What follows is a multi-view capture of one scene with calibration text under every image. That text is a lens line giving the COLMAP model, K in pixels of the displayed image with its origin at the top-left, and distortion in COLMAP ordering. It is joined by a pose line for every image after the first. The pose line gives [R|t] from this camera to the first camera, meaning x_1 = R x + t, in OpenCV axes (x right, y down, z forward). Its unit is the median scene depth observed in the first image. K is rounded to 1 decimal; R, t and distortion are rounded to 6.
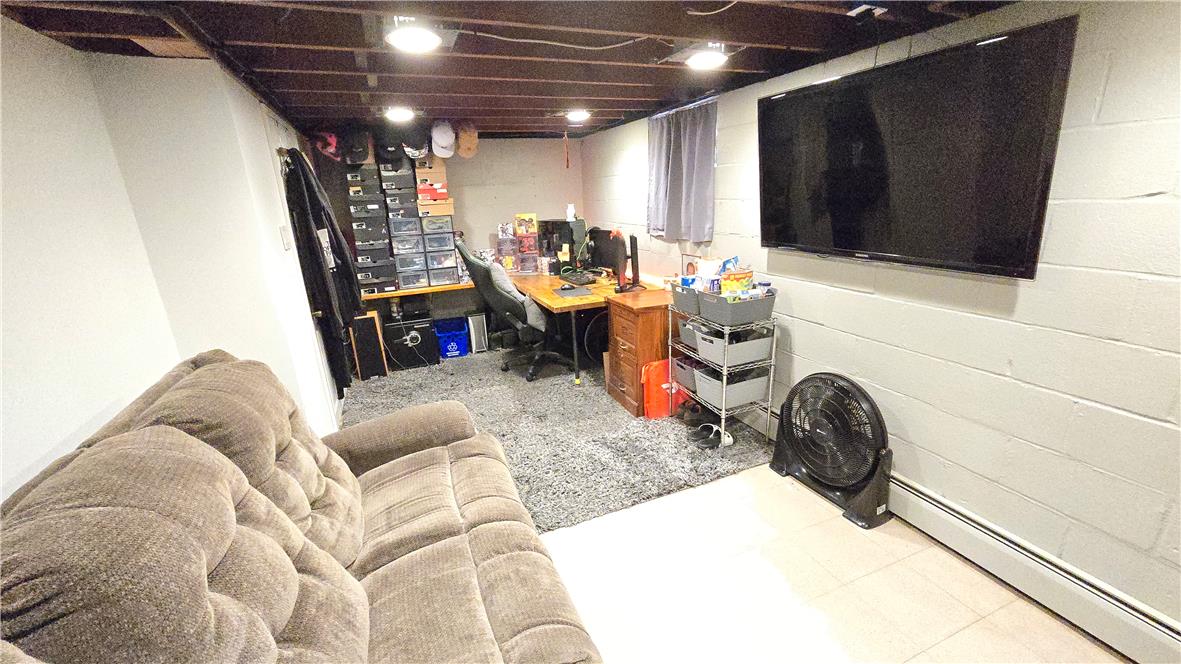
lens RADIAL K [[486.3, 0, 588.1], [0, 486.3, 333.3], [0, 0, 1]] dist [0.001670, 0.000333]
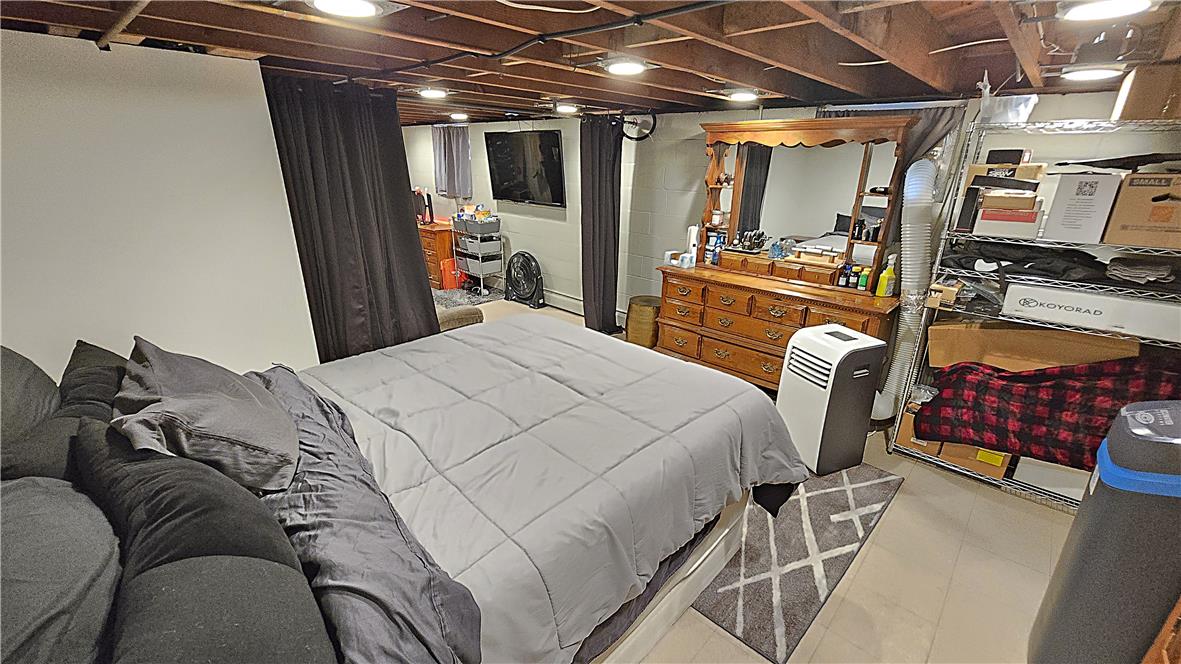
lens RADIAL K [[486.3, 0, 593.1], [0, 486.3, 332.6], [0, 0, 1]] dist [0.001670, 0.000333]
pose [[0.907302, -0.085997, 0.411591, -0.177731], [0.064731, 0.995760, 0.065361, 0.293897], [-0.415466, -0.032660, 0.909022, -1.144793]]
